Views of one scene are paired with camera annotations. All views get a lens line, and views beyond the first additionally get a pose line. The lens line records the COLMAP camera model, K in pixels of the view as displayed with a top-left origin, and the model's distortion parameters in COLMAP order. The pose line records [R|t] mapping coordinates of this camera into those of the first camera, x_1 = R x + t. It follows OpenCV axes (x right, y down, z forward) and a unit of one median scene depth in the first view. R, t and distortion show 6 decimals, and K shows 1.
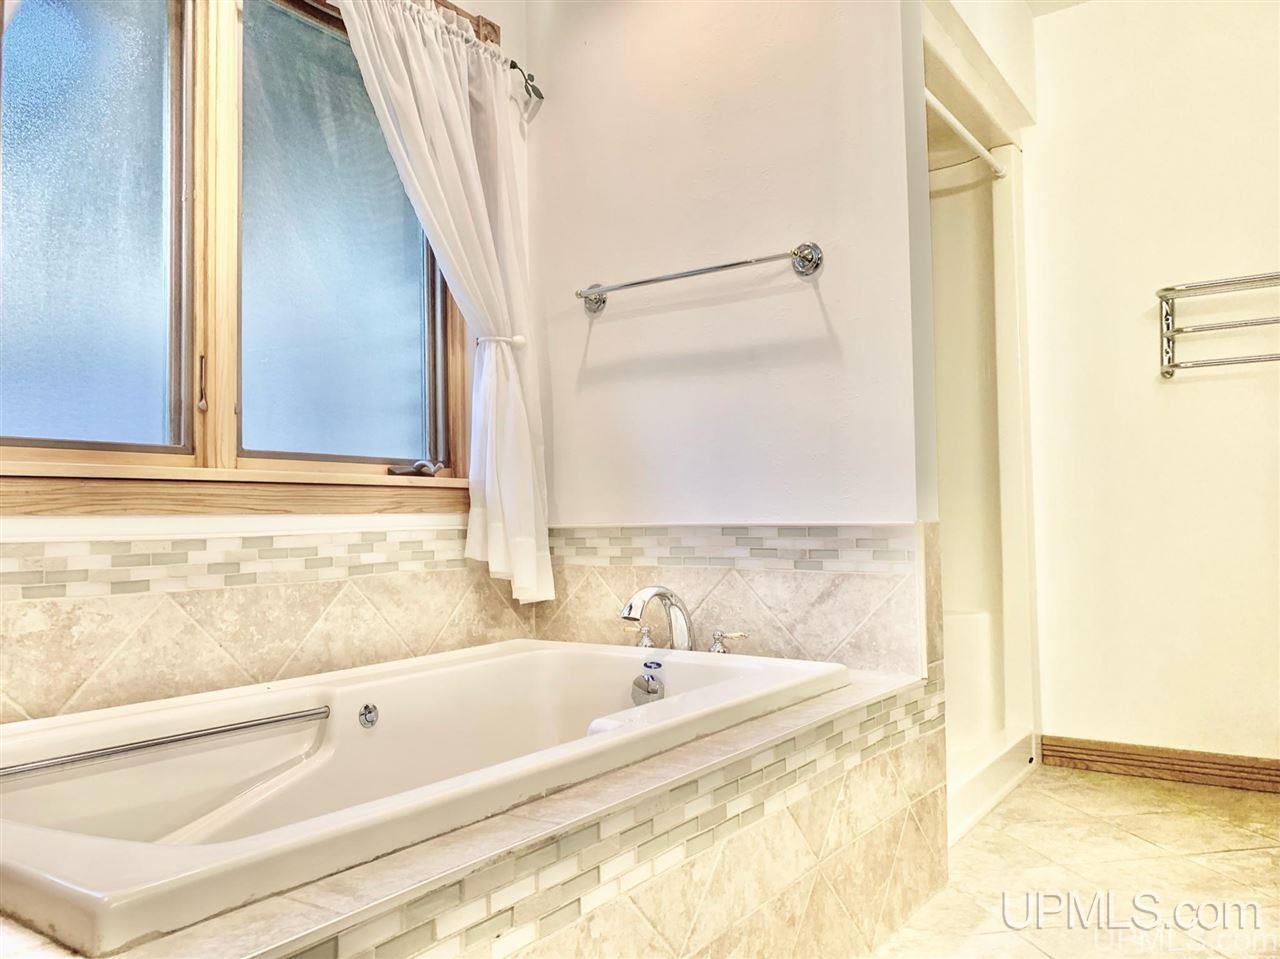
lens RADIAL K [[981.3, 0, 639.3], [0, 981.3, 479.6], [0, 0, 1]] dist [0.051237, -0.047358]
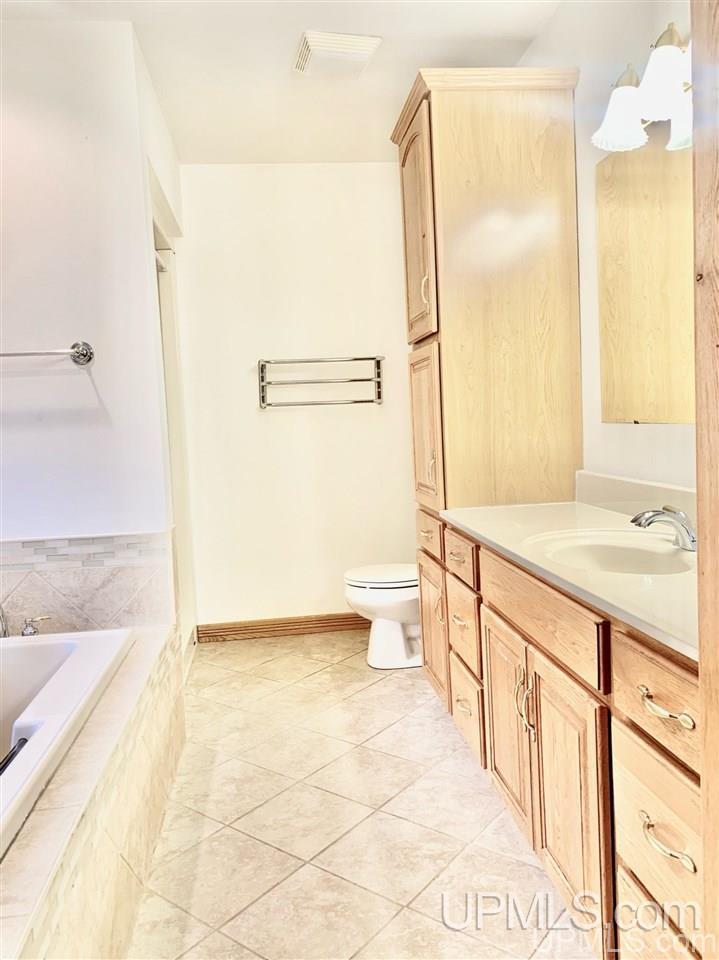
lens RADIAL K [[736.0, 0, 360.2], [0, 736.0, 479.1], [0, 0, 1]] dist [0.051237, -0.047358]
pose [[0.750459, -0.071322, 0.657057, -0.238439], [0.002197, 0.994424, 0.105432, -0.148789], [-0.660913, -0.077679, 0.746431, -0.084032]]
